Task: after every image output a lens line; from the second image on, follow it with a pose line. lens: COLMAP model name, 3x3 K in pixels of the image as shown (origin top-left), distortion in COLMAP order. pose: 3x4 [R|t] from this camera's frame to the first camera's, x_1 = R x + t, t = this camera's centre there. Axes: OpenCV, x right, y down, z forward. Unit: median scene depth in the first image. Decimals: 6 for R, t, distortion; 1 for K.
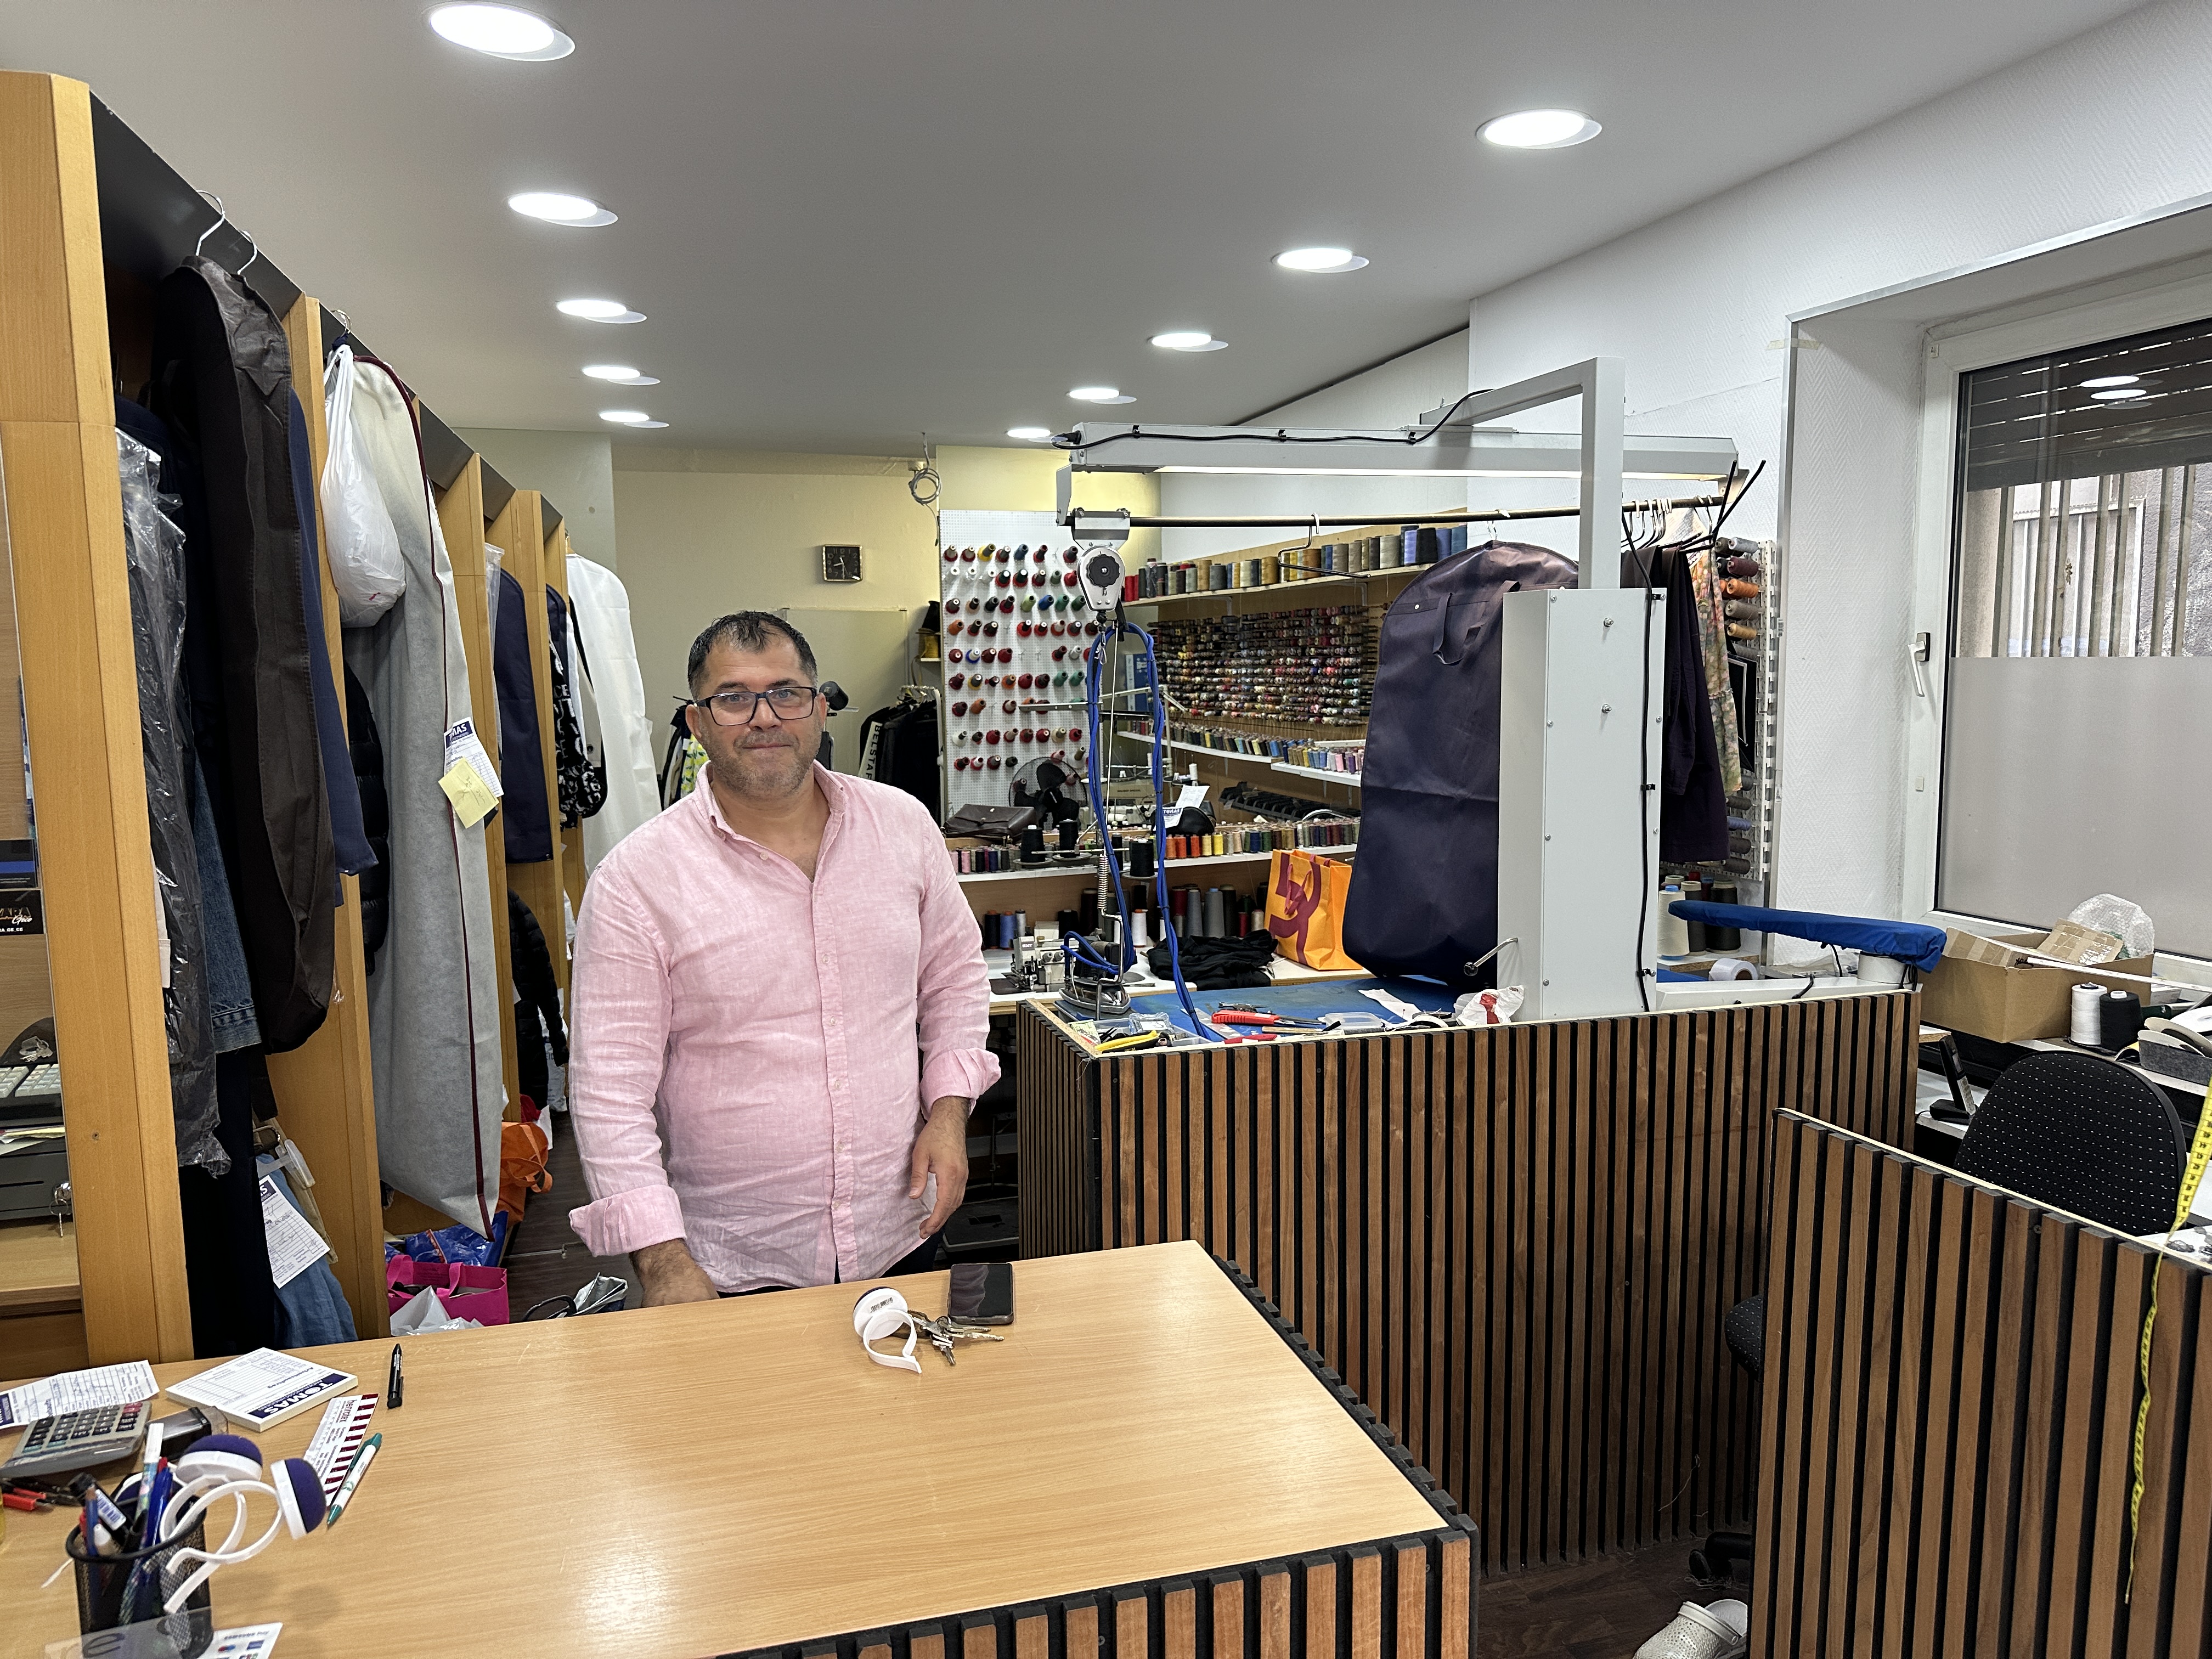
lens RADIAL K [[1539.7, 0, 1066.5], [0, 1539.7, 835.1], [0, 0, 1]] dist [0.086171, -0.128824]
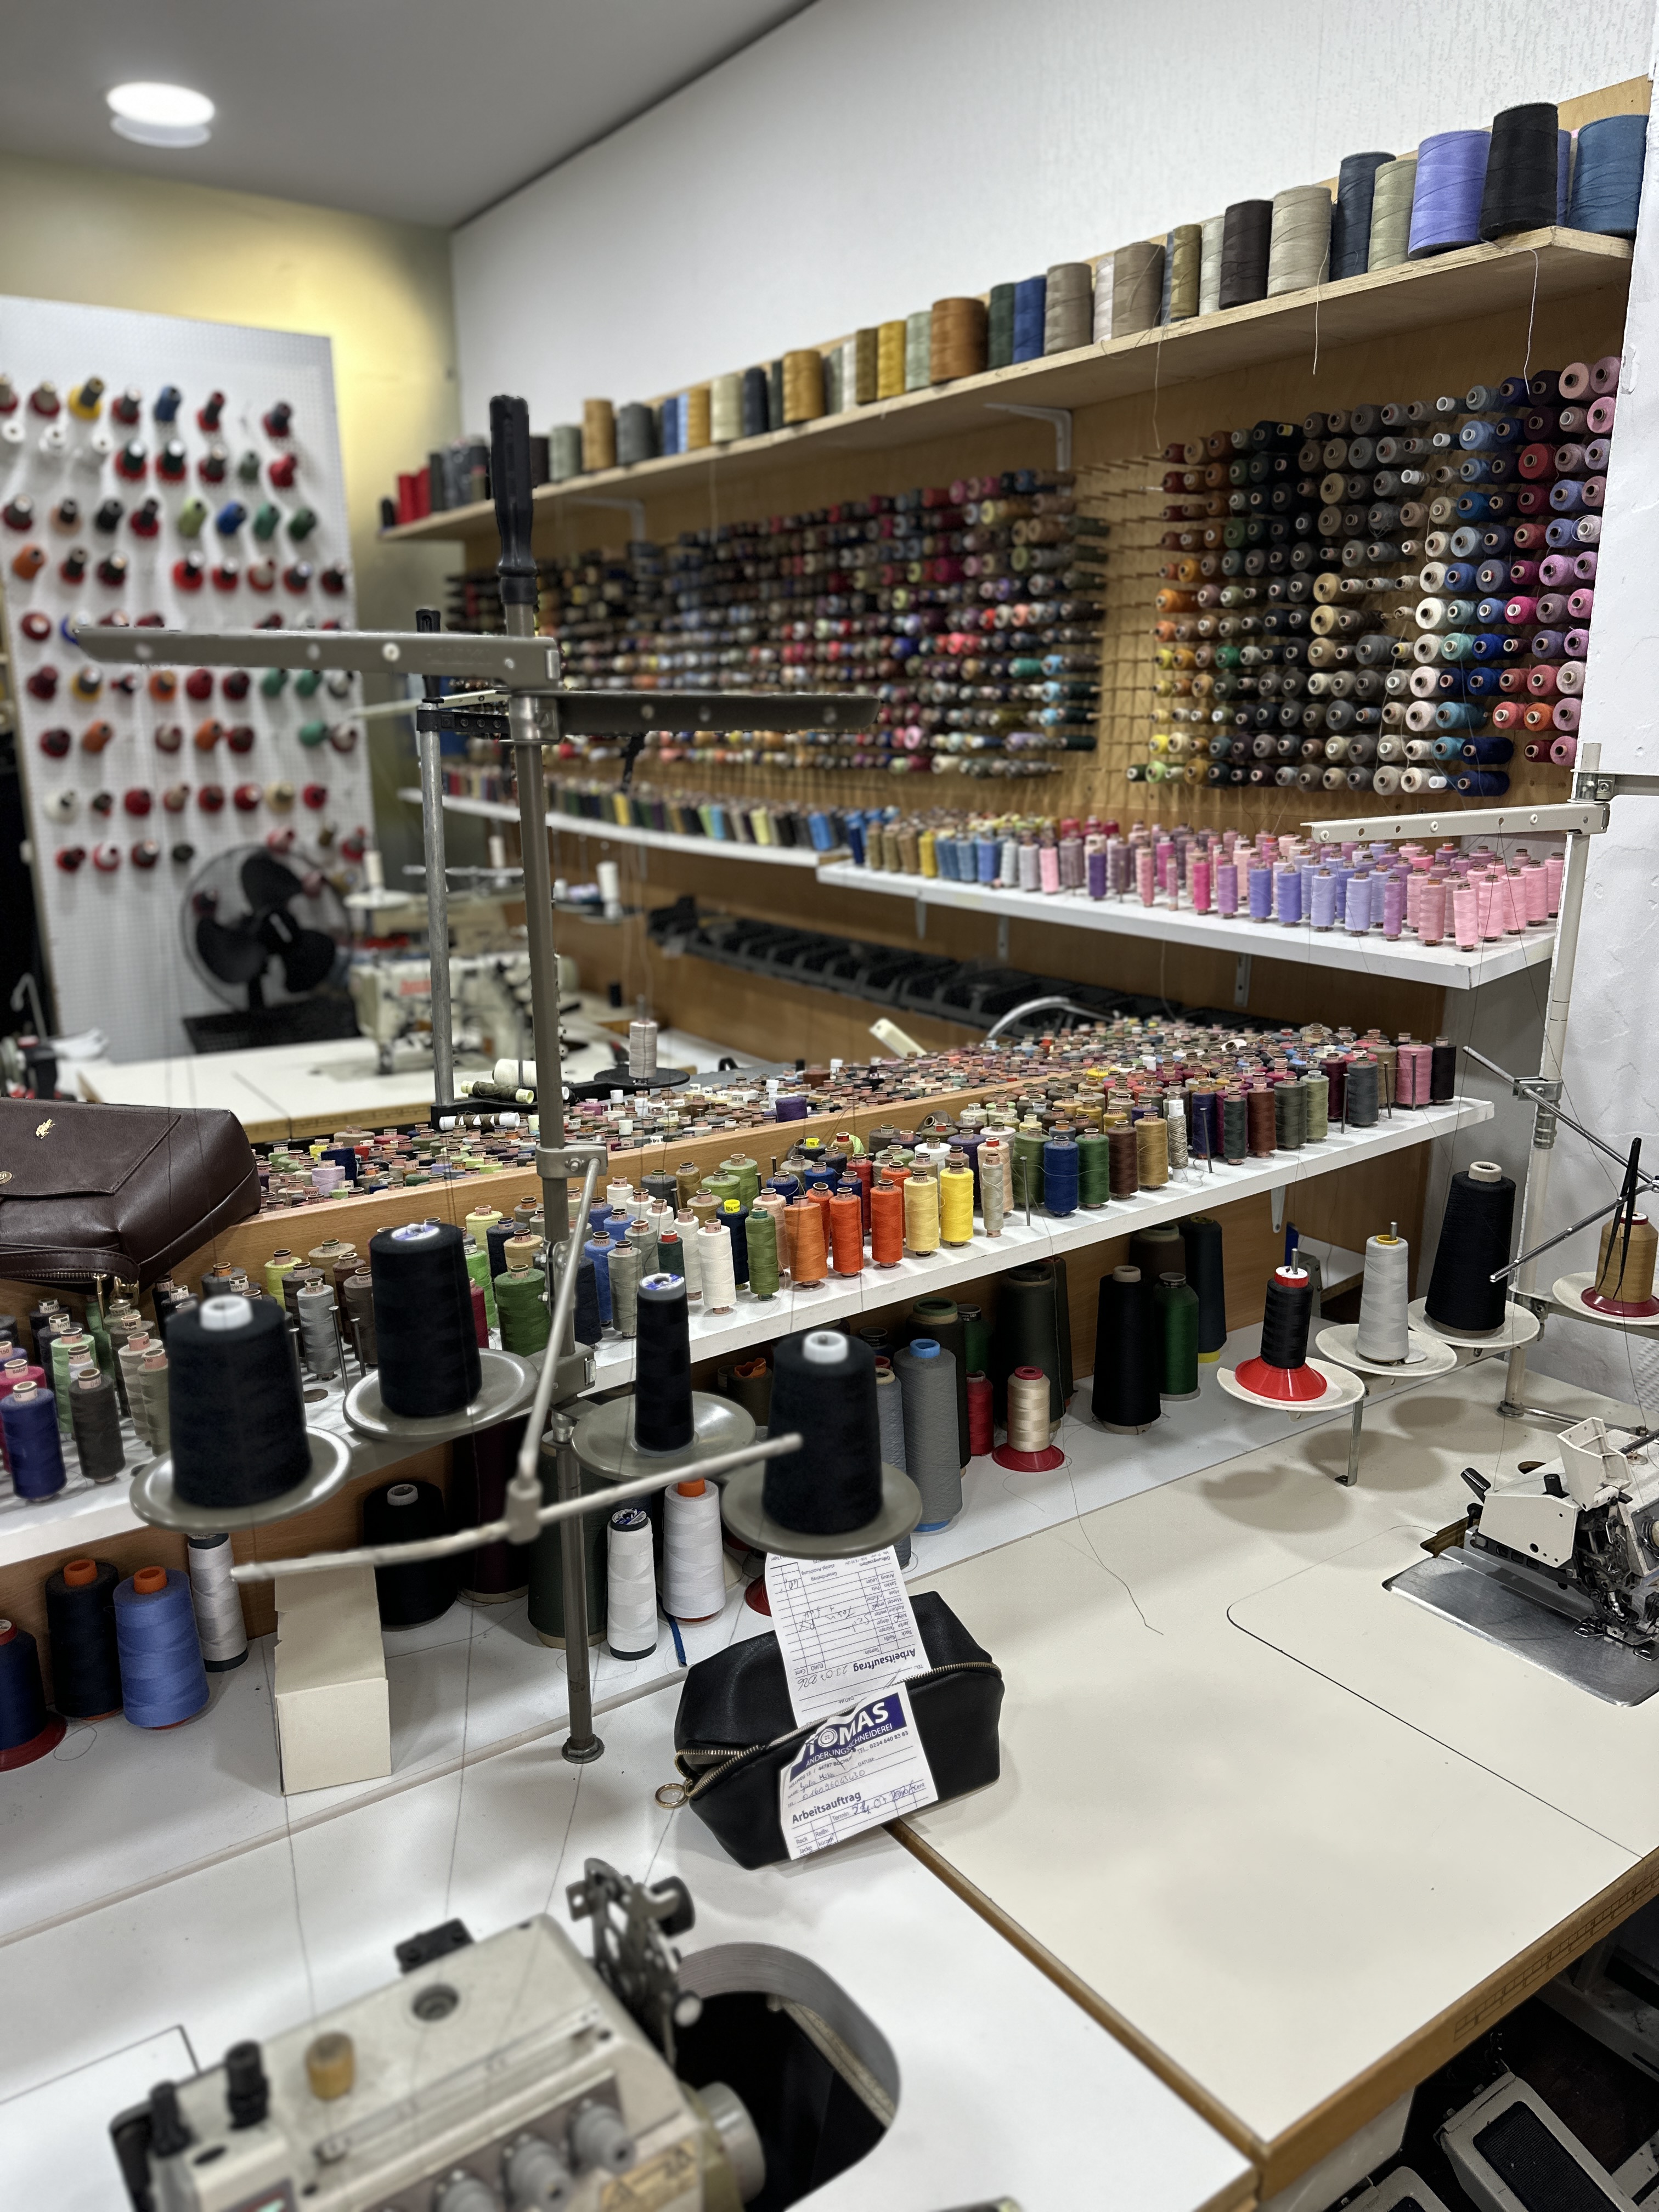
lens RADIAL K [[1545.7, 0, 791.1], [0, 1545.7, 1107.9], [0, 0, 1]] dist [0.053454, -0.069396]
pose [[0.949307, -0.067889, 0.306932, -0.009446], [0.025877, 0.989964, 0.138932, -0.031599], [-0.313284, -0.123947, 0.941536, 0.465435]]
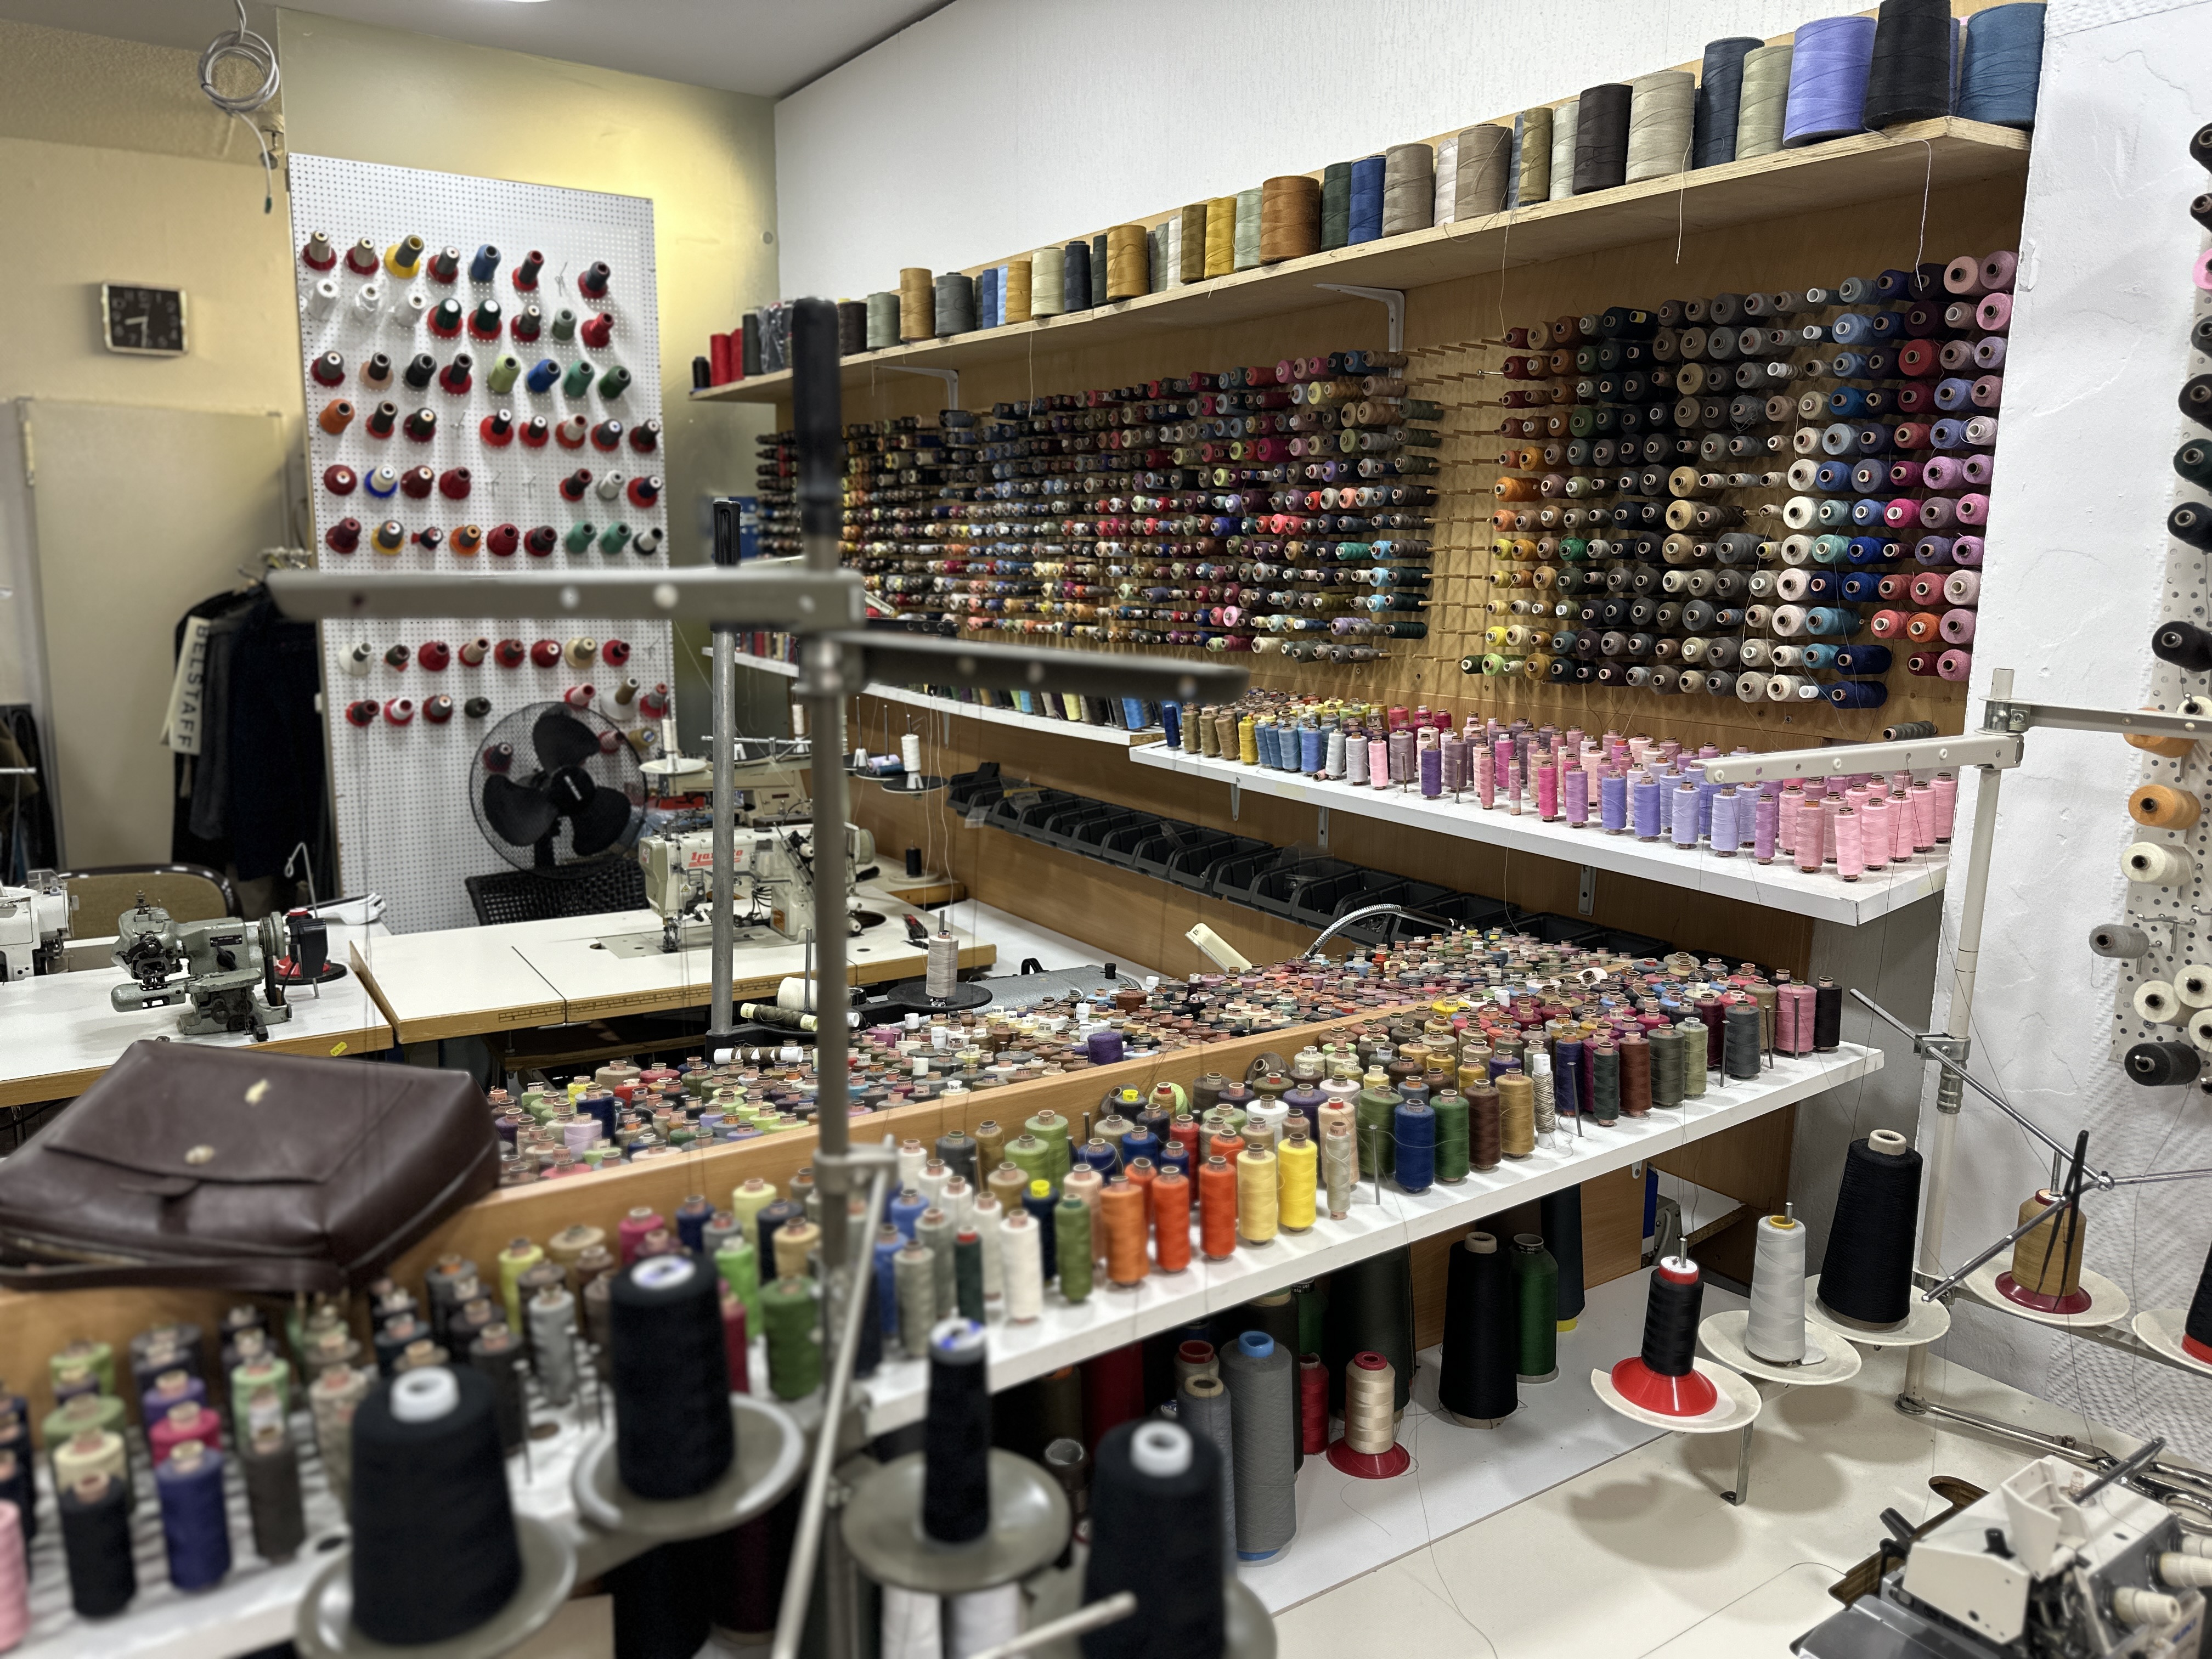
lens RADIAL K [[1539.7, 0, 1066.5], [0, 1539.7, 835.1], [0, 0, 1]] dist [0.086171, -0.128824]
pose [[0.954458, -0.021814, 0.297546, -0.005362], [0.002775, 0.997929, 0.064262, -0.039349], [-0.298332, -0.060509, 0.952542, 0.484866]]
